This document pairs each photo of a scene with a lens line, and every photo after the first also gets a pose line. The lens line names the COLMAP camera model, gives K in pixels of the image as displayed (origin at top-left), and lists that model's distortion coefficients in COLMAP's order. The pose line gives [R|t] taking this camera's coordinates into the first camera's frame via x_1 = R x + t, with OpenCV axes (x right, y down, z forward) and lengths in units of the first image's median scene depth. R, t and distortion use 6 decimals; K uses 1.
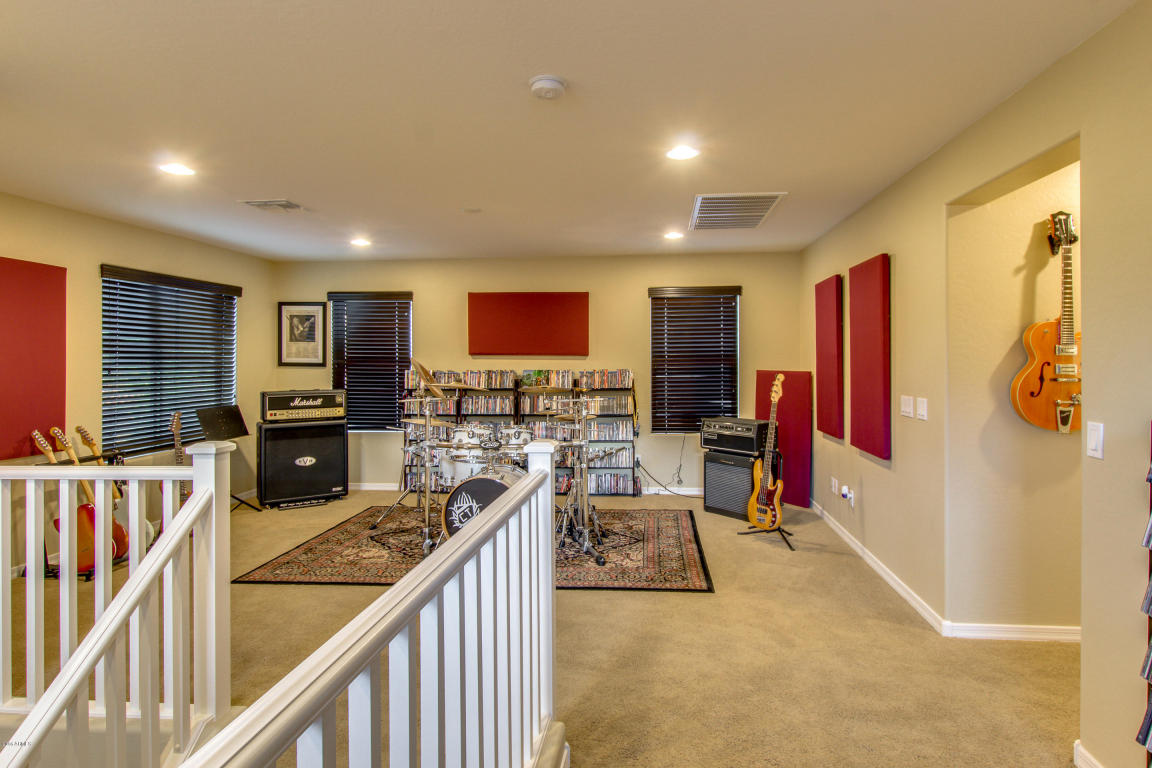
lens RADIAL K [[629.8, 0, 602.4], [0, 629.8, 360.8], [0, 0, 1]] dist [-0.004735, 0.001420]
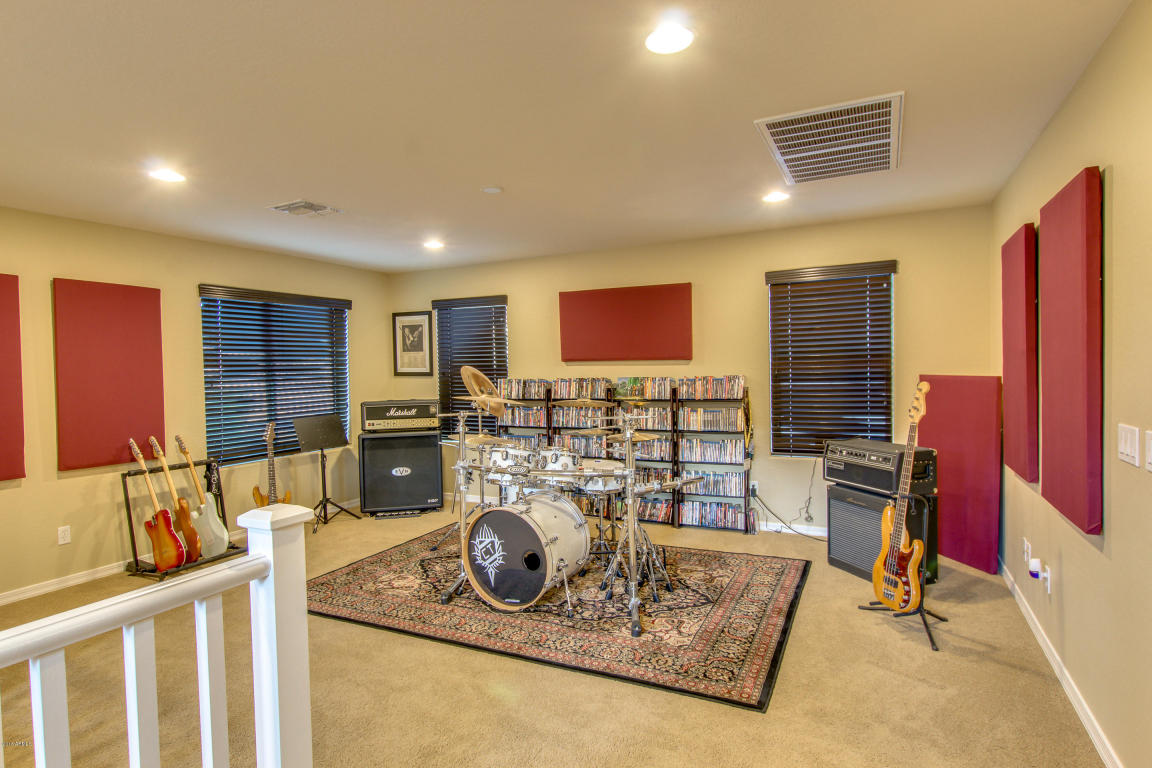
lens RADIAL K [[614.4, 0, 572.3], [0, 614.4, 386.3], [0, 0, 1]] dist [0.003041, 0.000484]
pose [[0.928919, -0.005144, -0.370248, 0.143317], [0.018051, 0.999344, 0.031404, -0.001118], [0.369843, -0.035855, 0.928402, 0.204819]]
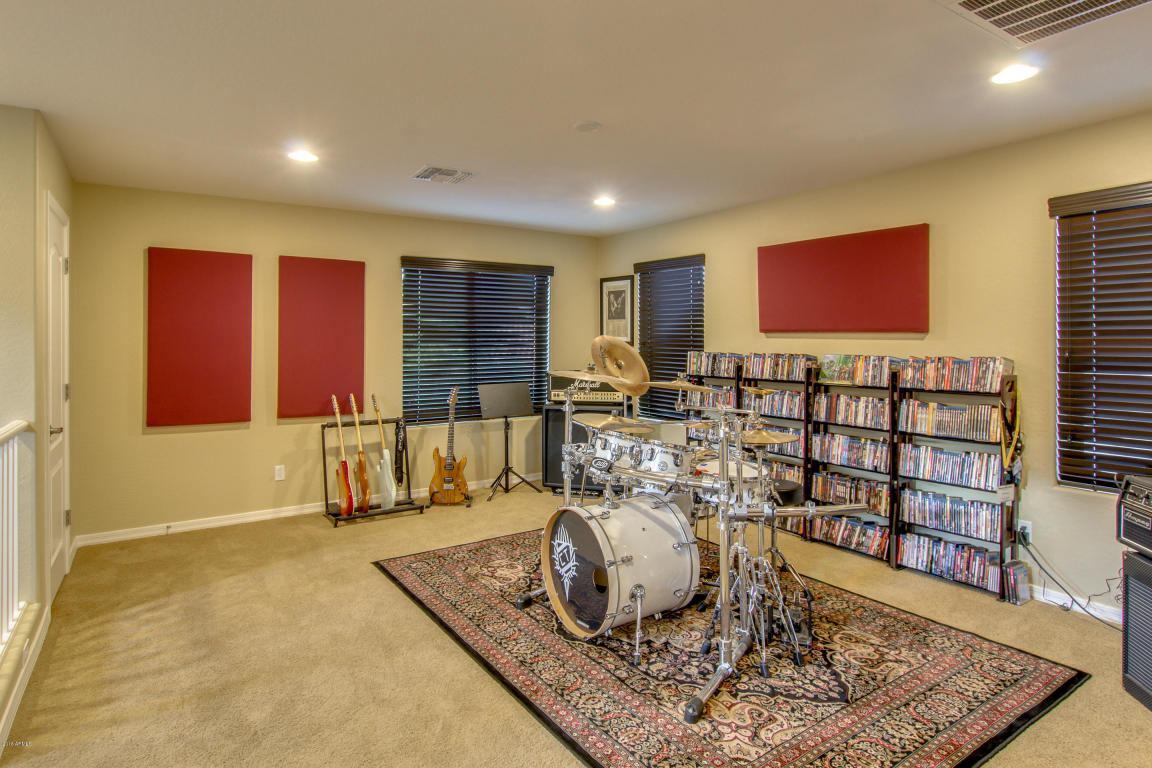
lens RADIAL K [[633.3, 0, 569.1], [0, 633.3, 340.5], [0, 0, 1]] dist [0.003155, -0.000969]
pose [[0.624397, 0.003749, -0.781098, 0.250743], [-0.002646, 0.999993, 0.002684, -0.001274], [0.781102, 0.000391, 0.624403, 0.407232]]
